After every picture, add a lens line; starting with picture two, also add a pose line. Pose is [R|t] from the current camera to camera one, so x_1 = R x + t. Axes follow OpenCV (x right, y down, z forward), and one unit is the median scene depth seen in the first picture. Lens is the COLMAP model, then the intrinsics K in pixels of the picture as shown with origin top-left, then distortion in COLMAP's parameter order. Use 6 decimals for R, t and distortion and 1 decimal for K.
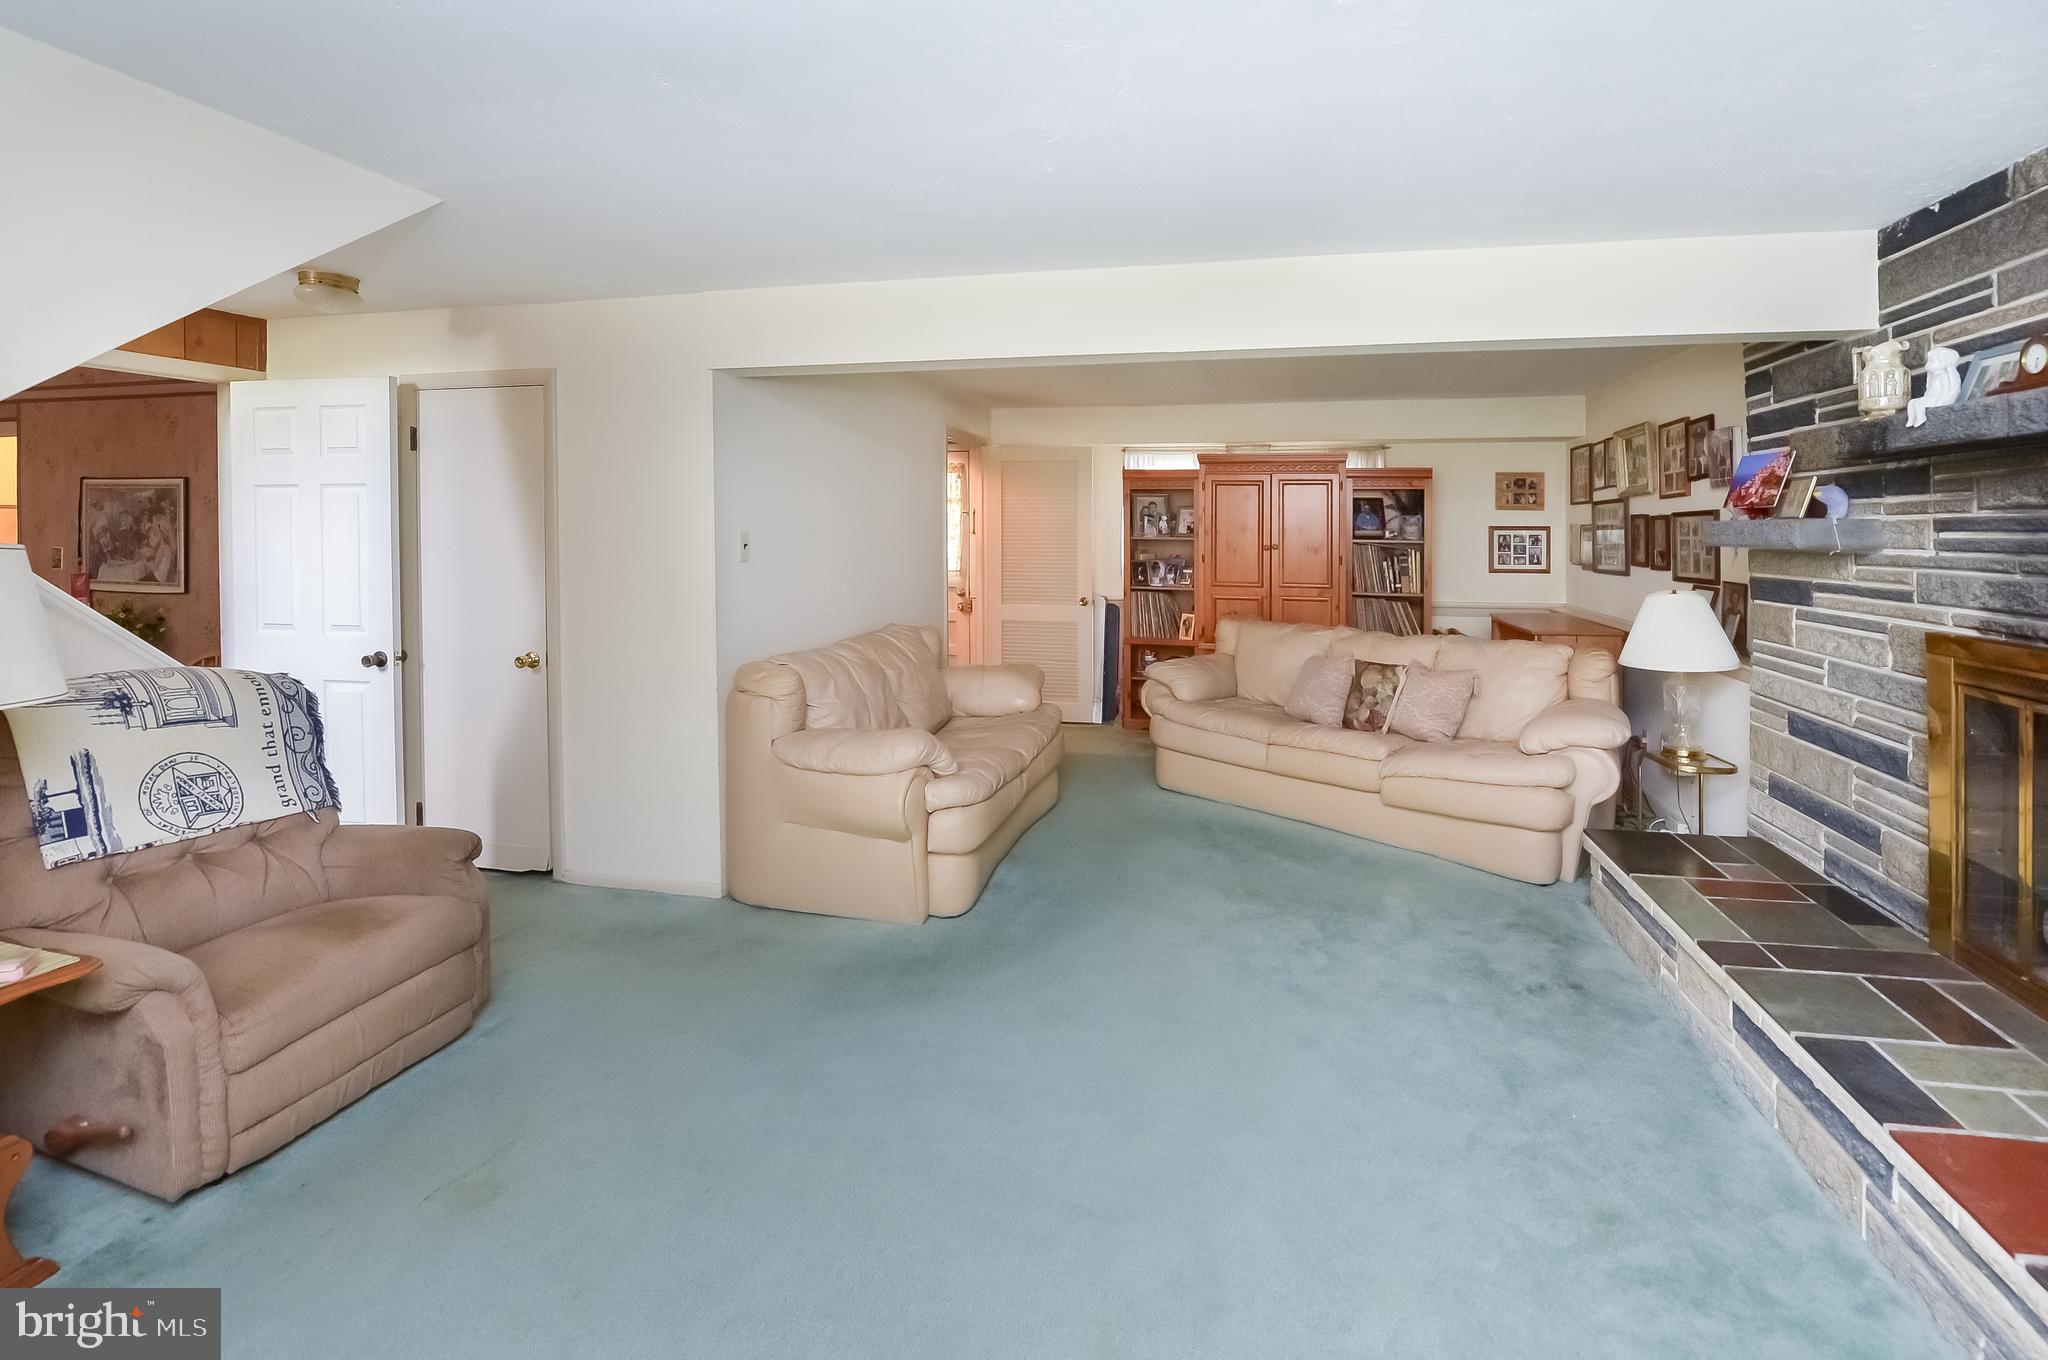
lens RADIAL K [[904.6, 0, 1038.9], [0, 904.6, 516.7], [0, 0, 1]] dist [-0.028821, -0.000598]
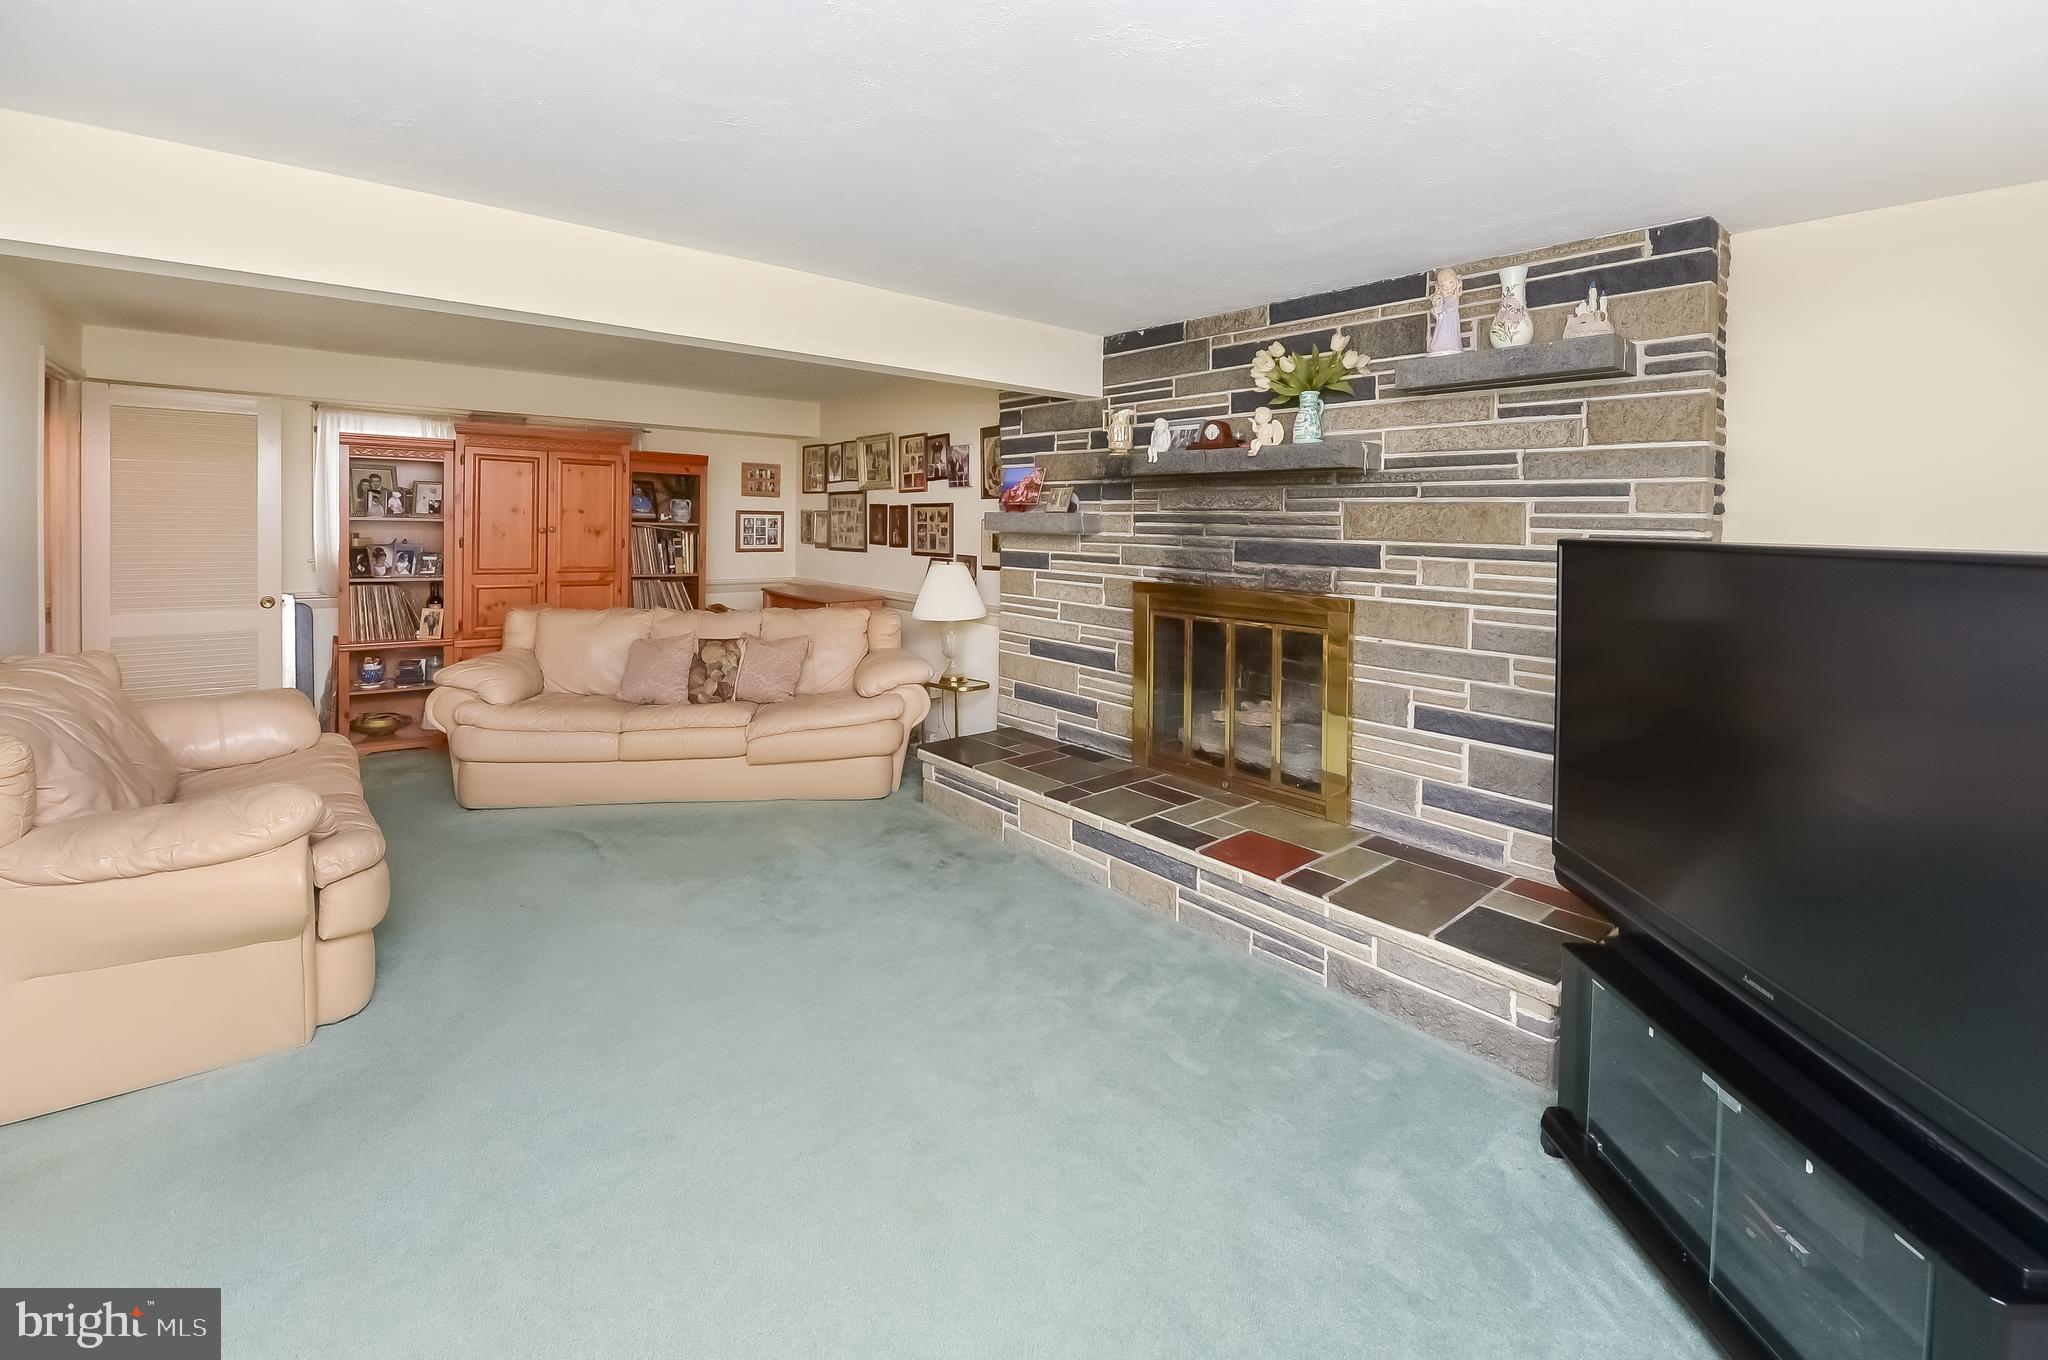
lens RADIAL K [[904.6, 0, 1038.9], [0, 904.6, 516.7], [0, 0, 1]] dist [-0.028821, -0.000598]
pose [[0.569459, 0.008250, 0.821978, -0.310738], [-0.026762, 0.999606, 0.008508, -0.001975], [-0.821584, -0.026843, 0.569455, 0.084993]]
